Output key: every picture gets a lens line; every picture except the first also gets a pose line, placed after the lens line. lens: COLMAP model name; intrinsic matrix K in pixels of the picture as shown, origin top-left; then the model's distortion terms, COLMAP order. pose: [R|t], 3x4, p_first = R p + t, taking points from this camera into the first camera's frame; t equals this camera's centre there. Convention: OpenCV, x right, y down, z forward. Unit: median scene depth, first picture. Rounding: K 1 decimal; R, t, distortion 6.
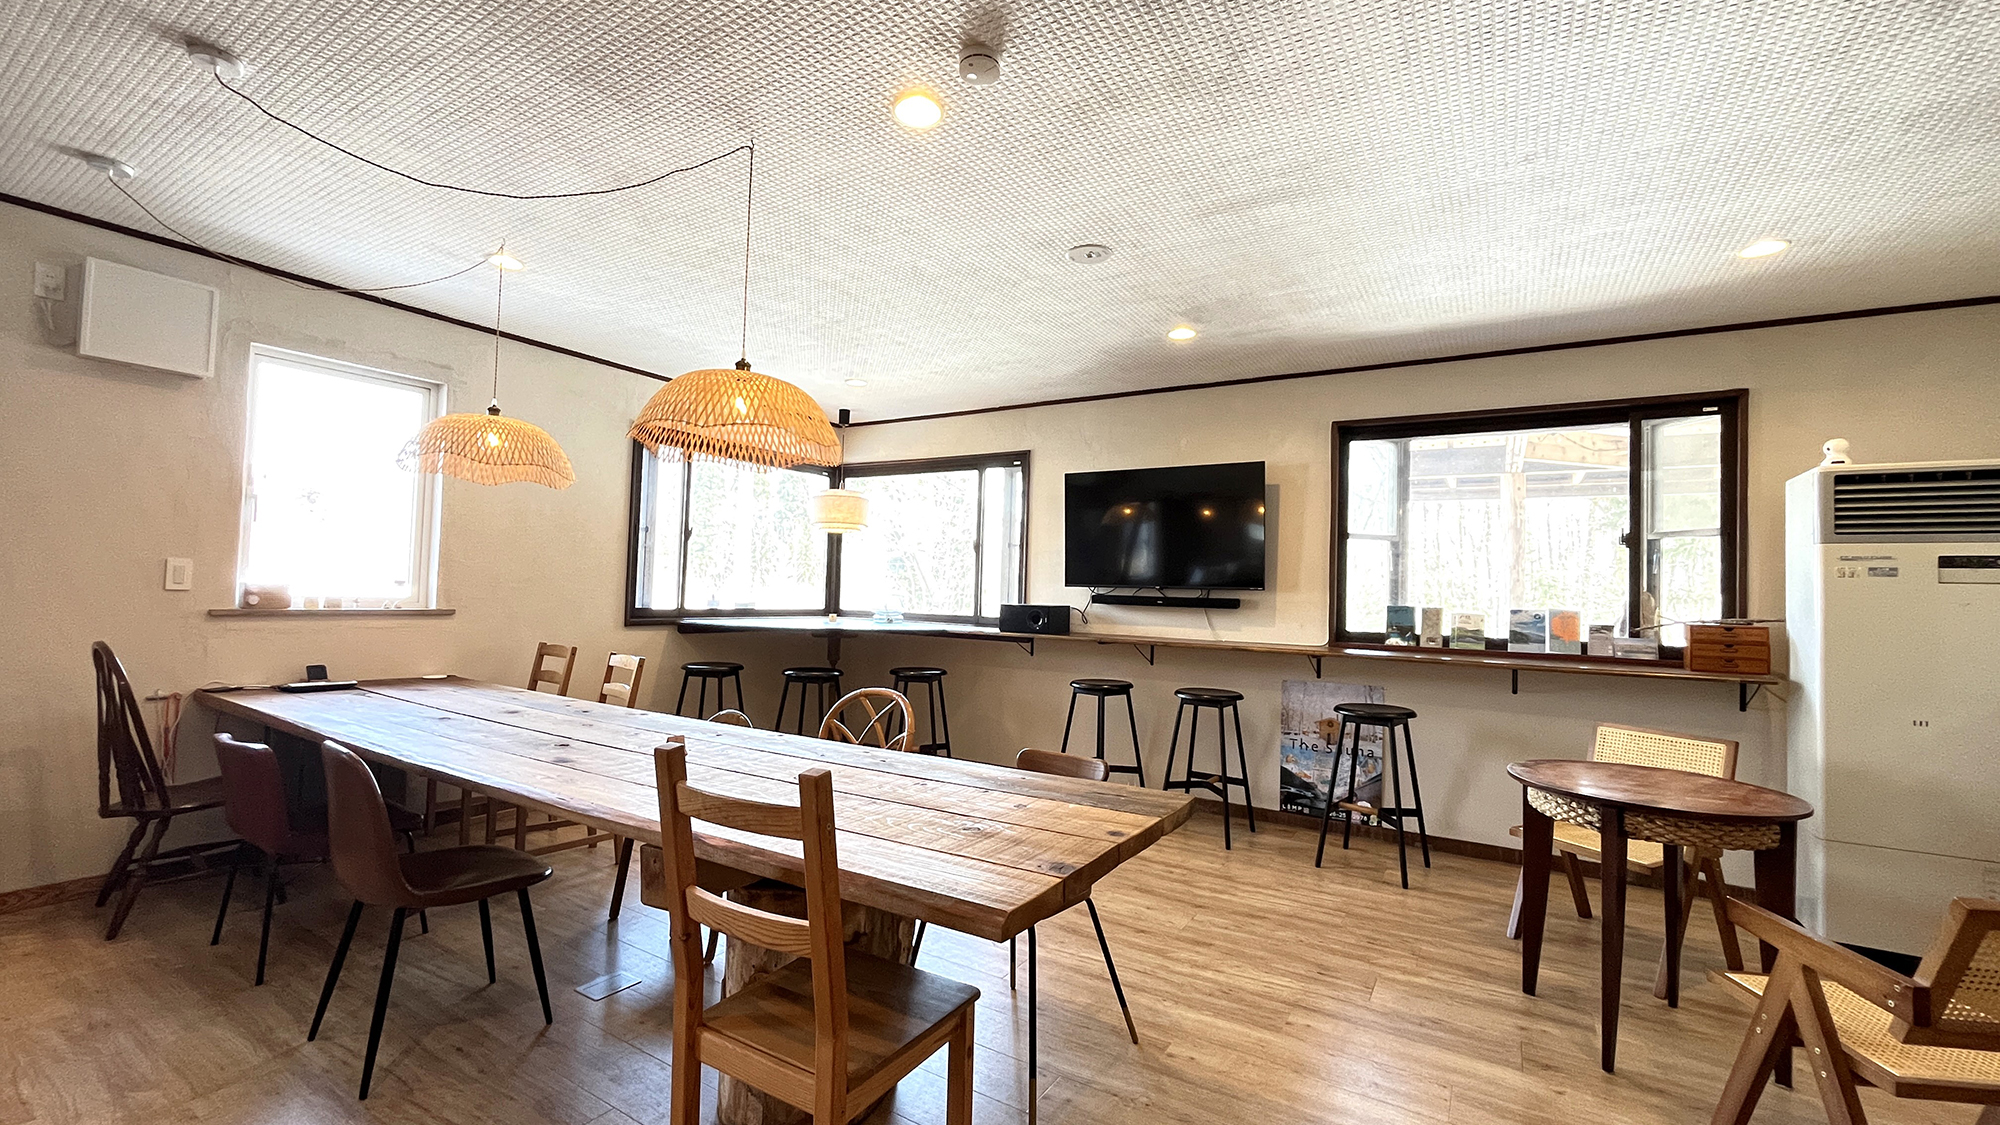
lens RADIAL K [[805.7, 0, 1001.0], [0, 805.7, 566.6], [0, 0, 1]] dist [-0.001342, 0.000148]
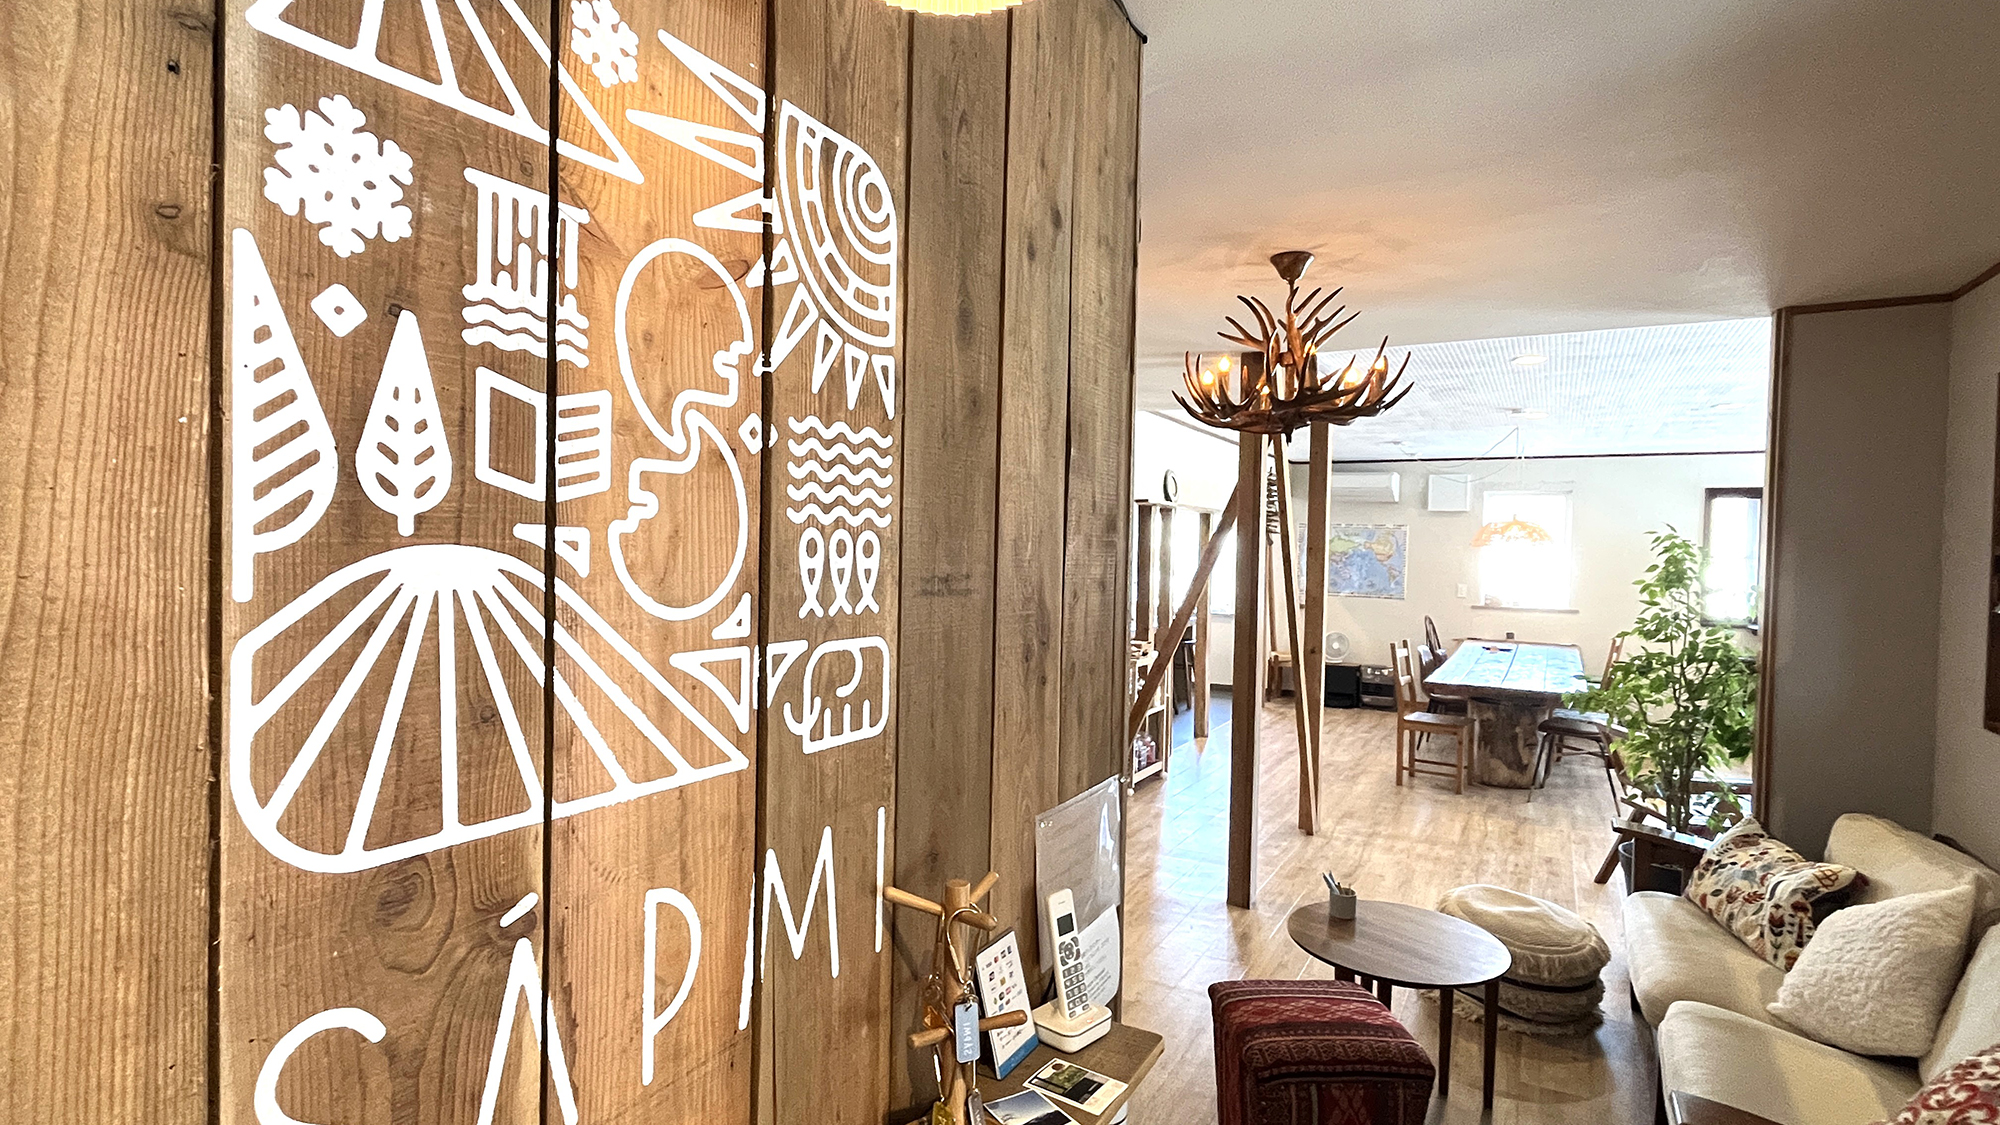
lens RADIAL K [[967.7, 0, 1000.0], [0, 967.7, 562.5], [0, 0, 1]] dist [-0.000597, 0.000351]
pose [[0.037453, -0.015272, -0.999182, 1.261397], [0.012925, 0.999807, -0.014797, -0.034434], [0.999215, -0.012360, 0.037643, -0.350170]]
